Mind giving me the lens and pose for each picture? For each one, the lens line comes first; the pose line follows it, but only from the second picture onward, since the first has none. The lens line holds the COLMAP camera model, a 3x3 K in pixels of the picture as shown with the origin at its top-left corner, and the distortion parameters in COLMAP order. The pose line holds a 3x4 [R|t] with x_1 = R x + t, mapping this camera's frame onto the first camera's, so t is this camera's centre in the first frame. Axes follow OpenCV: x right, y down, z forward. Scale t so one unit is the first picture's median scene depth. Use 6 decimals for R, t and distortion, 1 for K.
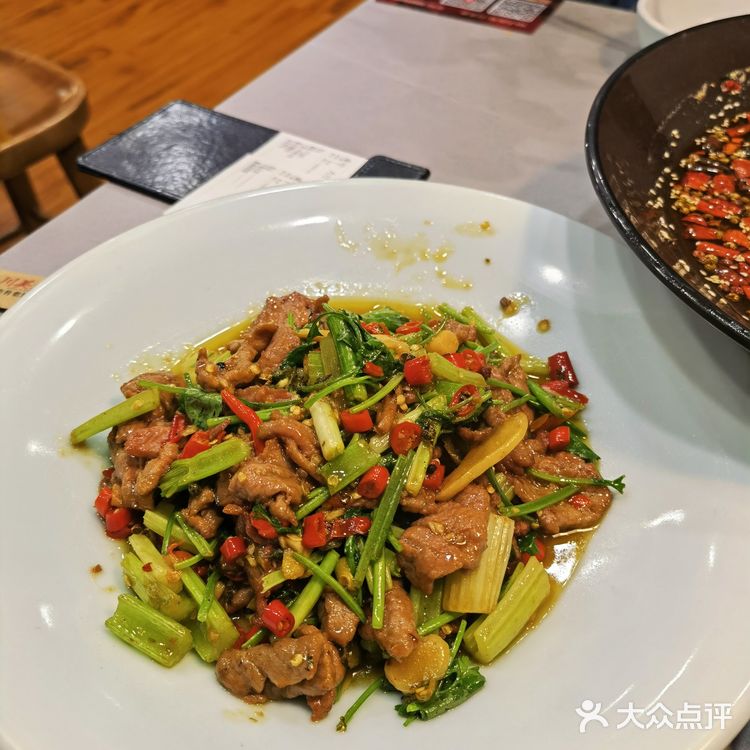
lens RADIAL K [[821.5, 0, 375.0], [0, 821.5, 375.0], [0, 0, 1]] dist [-0.023044, 0.307498]
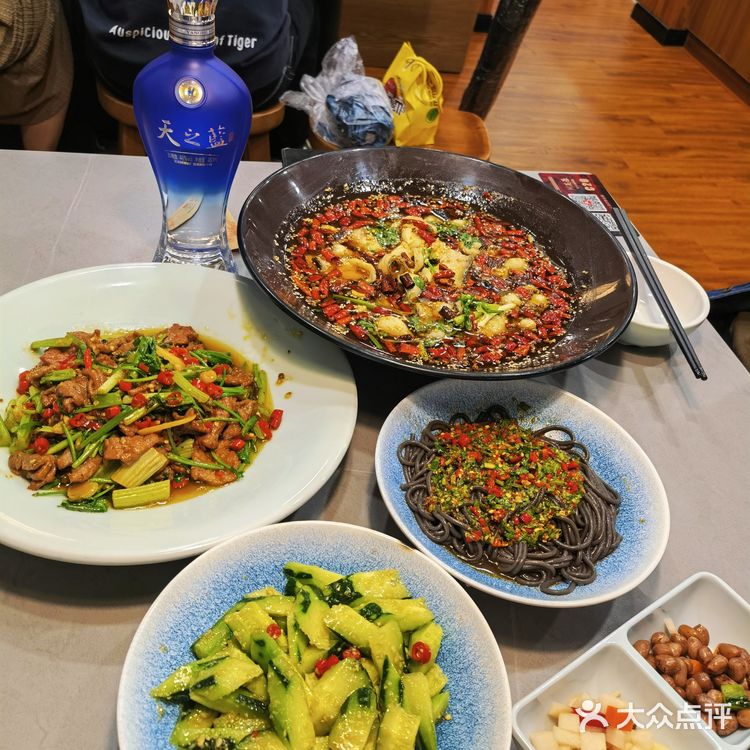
lens RADIAL K [[821.5, 0, 375.0], [0, 821.5, 375.0], [0, 0, 1]] dist [-0.023044, 0.307498]
pose [[0.880801, 0.395935, -0.259663, 1.121031], [-0.415296, 0.909420, -0.022036, -0.195727], [0.227418, 0.127247, 0.965448, -0.939769]]
